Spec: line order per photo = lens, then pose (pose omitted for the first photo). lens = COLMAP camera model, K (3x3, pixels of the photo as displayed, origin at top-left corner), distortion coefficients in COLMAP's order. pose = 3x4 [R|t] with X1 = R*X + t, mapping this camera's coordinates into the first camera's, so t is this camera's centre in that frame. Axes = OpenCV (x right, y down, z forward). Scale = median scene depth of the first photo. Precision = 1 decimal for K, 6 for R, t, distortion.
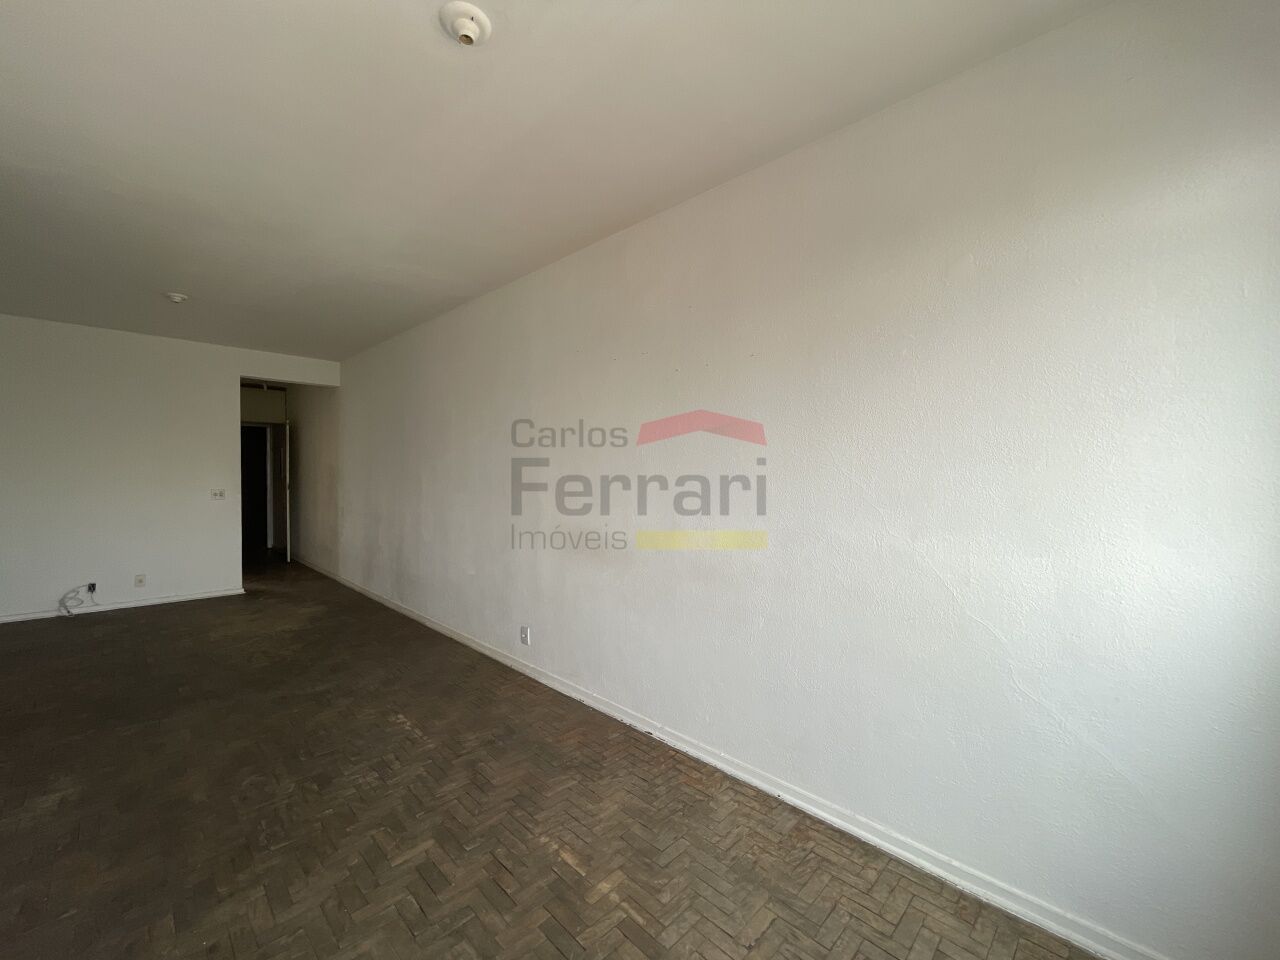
lens RADIAL K [[515.2, 0, 643.9], [0, 515.2, 480.1], [0, 0, 1]] dist [-0.023736, 0.009400]
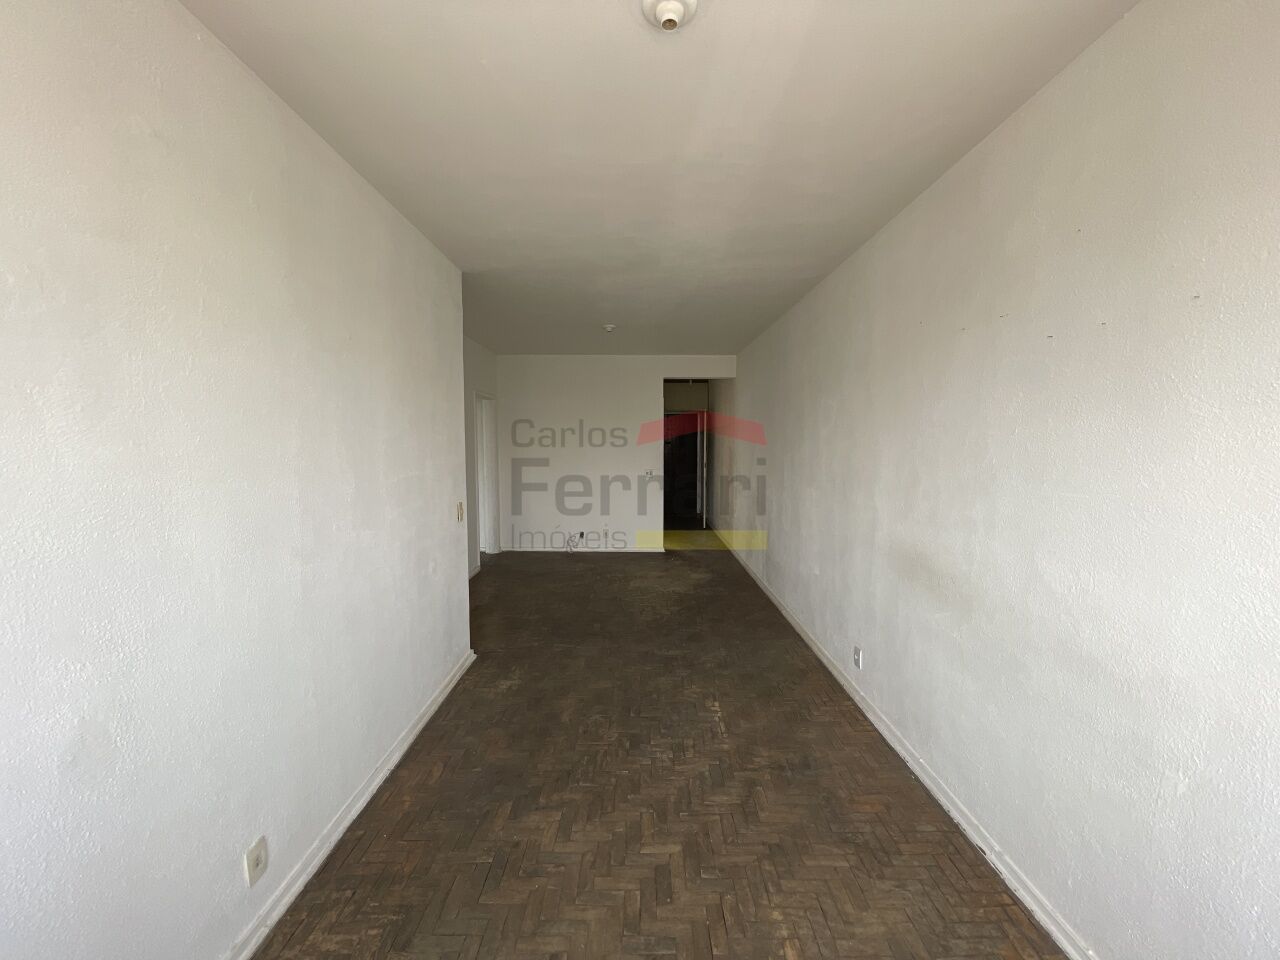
lens RADIAL K [[515.2, 0, 643.9], [0, 515.2, 480.1], [0, 0, 1]] dist [-0.023736, 0.009400]
pose [[0.693721, 0.047542, -0.718673, 0.197593], [-0.002077, 0.997947, 0.064011, -0.084648], [0.720241, -0.042913, 0.692396, 0.209866]]
